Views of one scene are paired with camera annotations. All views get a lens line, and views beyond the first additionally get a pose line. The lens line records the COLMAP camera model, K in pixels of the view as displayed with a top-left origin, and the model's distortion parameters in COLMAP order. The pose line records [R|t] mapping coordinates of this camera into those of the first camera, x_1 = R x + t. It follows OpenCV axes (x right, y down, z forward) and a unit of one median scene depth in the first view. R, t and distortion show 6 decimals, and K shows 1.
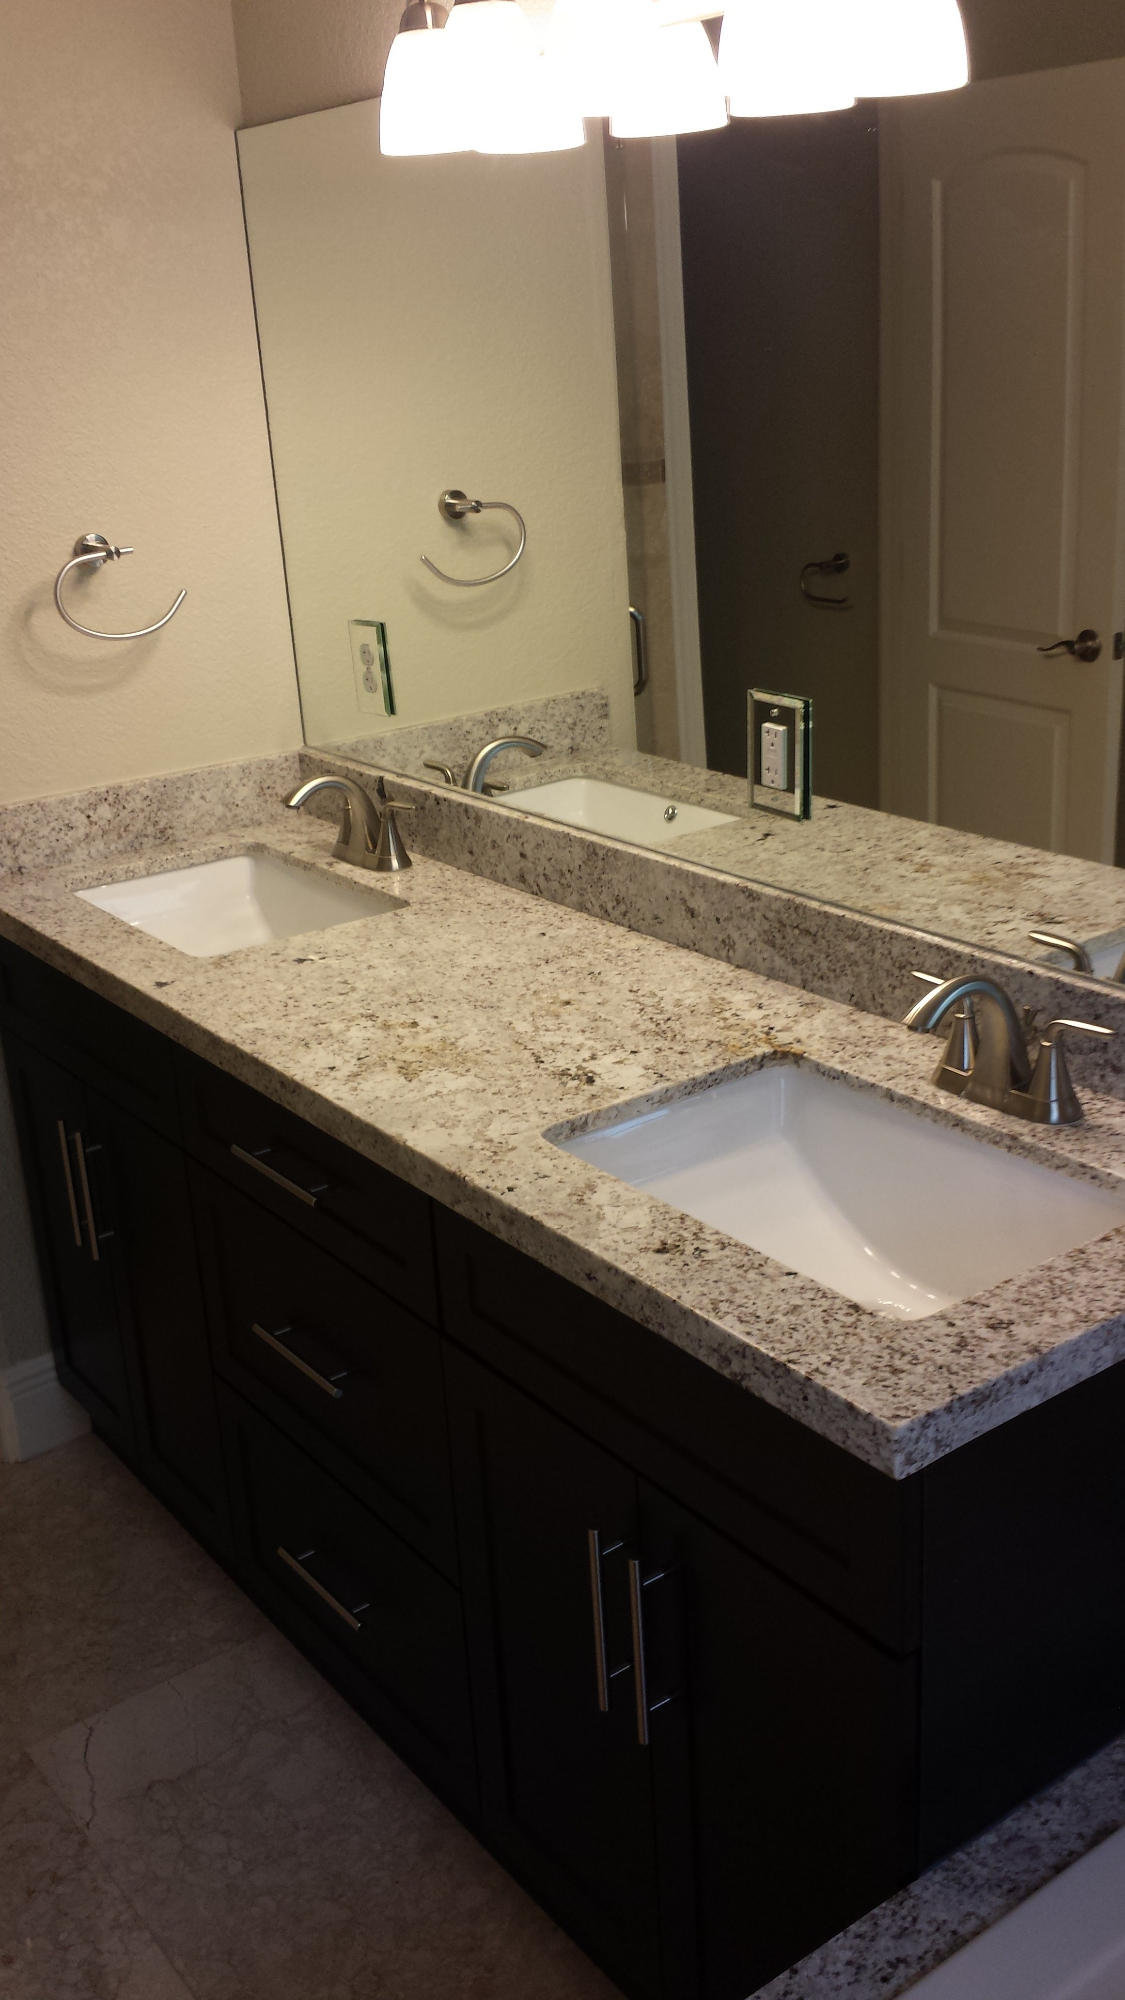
lens RADIAL K [[1869.6, 0, 562.5], [0, 1869.6, 1000.0], [0, 0, 1]] dist [0.090659, -0.296989]
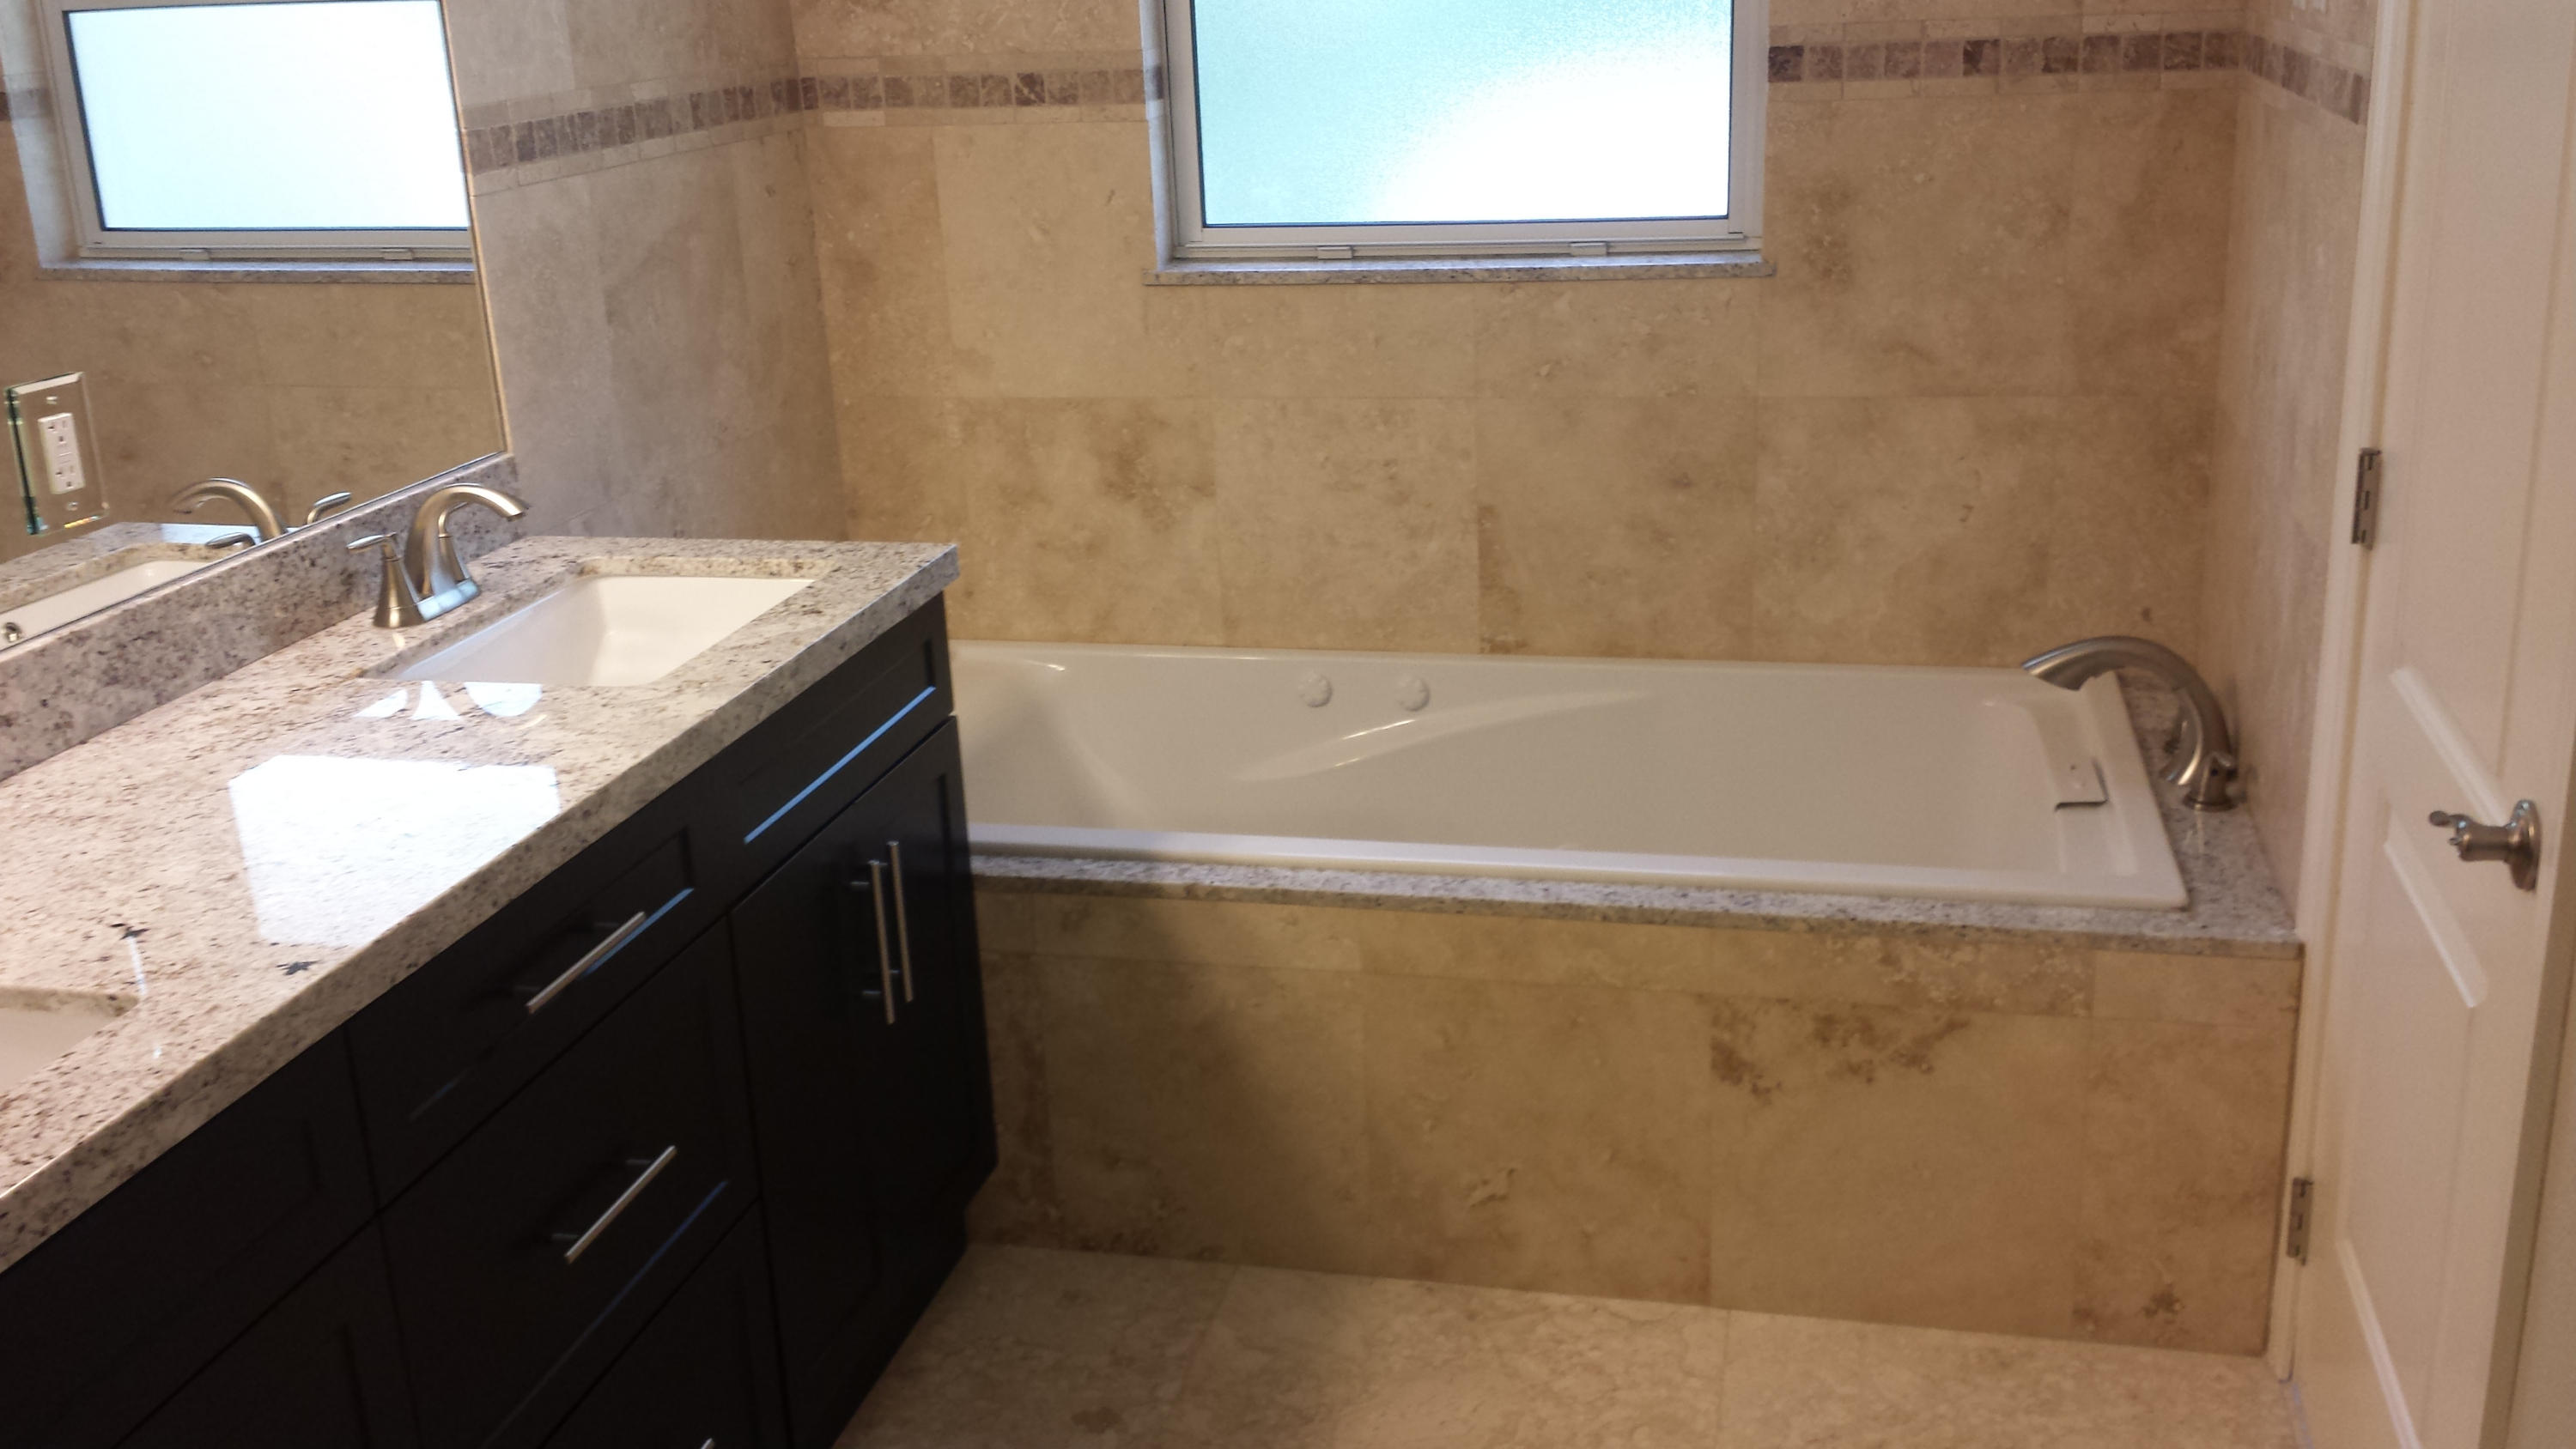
lens RADIAL K [[2407.7, 0, 1288.0], [0, 2407.7, 724.5], [0, 0, 1]] dist [0.090659, -0.296989]
pose [[-0.644669, -0.157276, 0.748108, -1.045367], [0.335794, 0.820886, 0.461940, -0.341256], [-0.686763, 0.549009, -0.476387, 1.201370]]
